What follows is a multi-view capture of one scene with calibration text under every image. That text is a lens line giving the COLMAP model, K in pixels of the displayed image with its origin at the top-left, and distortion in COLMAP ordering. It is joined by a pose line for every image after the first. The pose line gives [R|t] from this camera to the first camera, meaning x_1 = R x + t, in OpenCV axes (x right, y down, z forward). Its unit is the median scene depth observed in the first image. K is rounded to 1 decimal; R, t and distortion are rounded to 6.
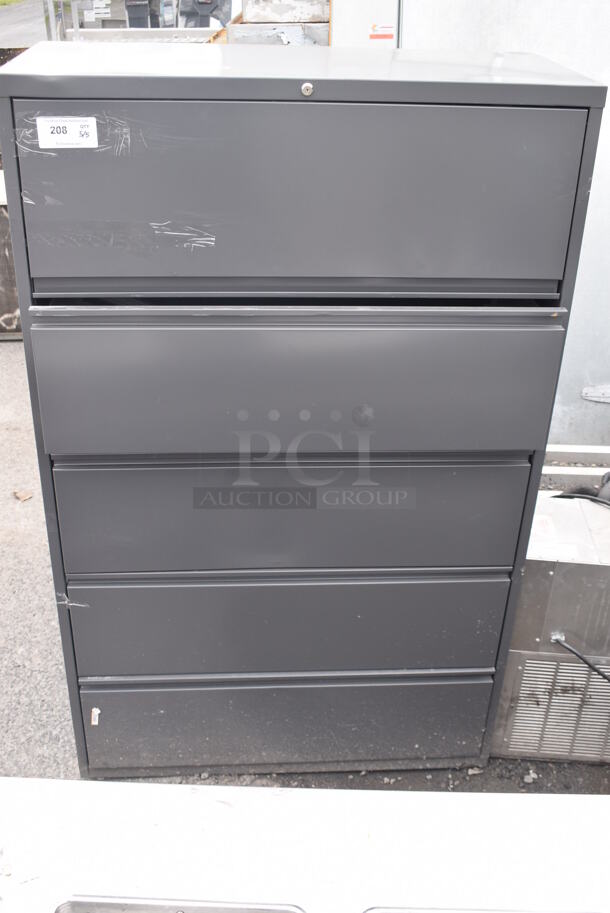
lens RADIAL K [[951.2, 0, 306.4], [0, 951.2, 459.5], [0, 0, 1]] dist [-0.065228, 0.000000]
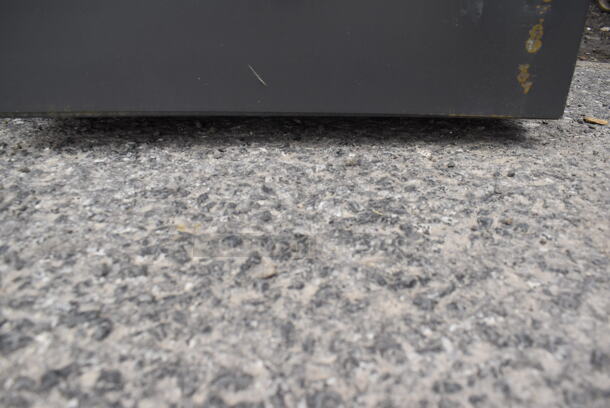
lens RADIAL K [[468.8, 0, 304.8], [0, 468.8, 203.7], [0, 0, 1]] dist [-0.093940, 0.008264]
pose [[0.033134, -0.473987, 0.879908, -0.385139], [0.484673, 0.777565, 0.400606, 0.251100], [-0.874068, 0.413194, 0.255492, 1.027653]]
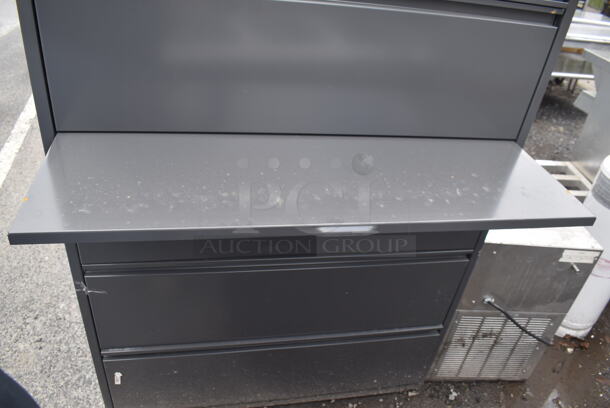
lens RADIAL K [[468.8, 0, 306.1], [0, 468.8, 201.0], [0, 0, 1]] dist [-0.093940, 0.008264]
pose [[0.989241, -0.000092, 0.146298, -0.070243], [-0.010778, 0.997236, 0.073508, 0.008701], [-0.145900, -0.074294, 0.986506, 0.396810]]
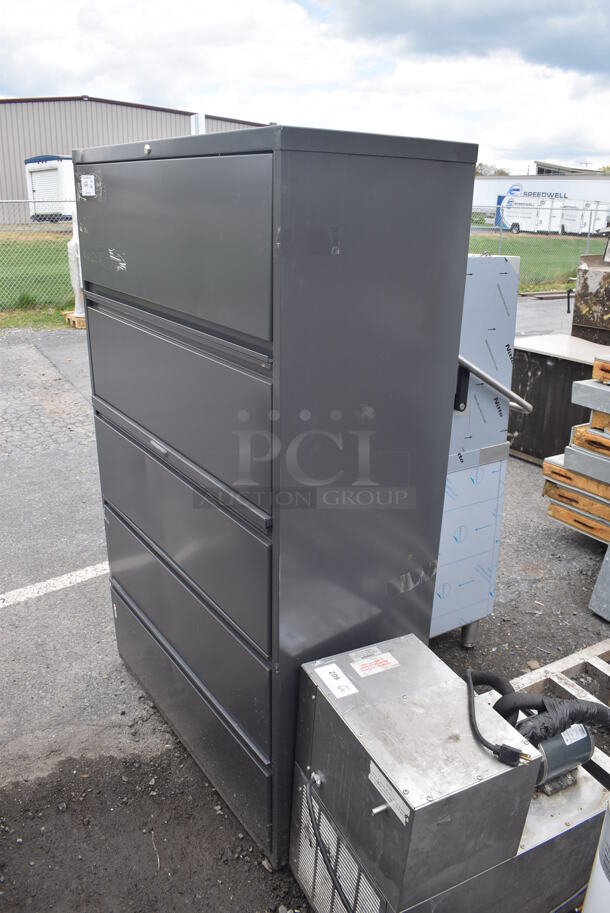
lens RADIAL K [[701.6, 0, 303.6], [0, 701.6, 457.8], [0, 0, 1]] dist [-0.093940, 0.008264]
pose [[0.518728, 0.291577, -0.803682, 0.641635], [-0.428723, 0.902021, 0.050540, -0.100223], [0.739674, 0.318340, 0.592910, 0.483800]]
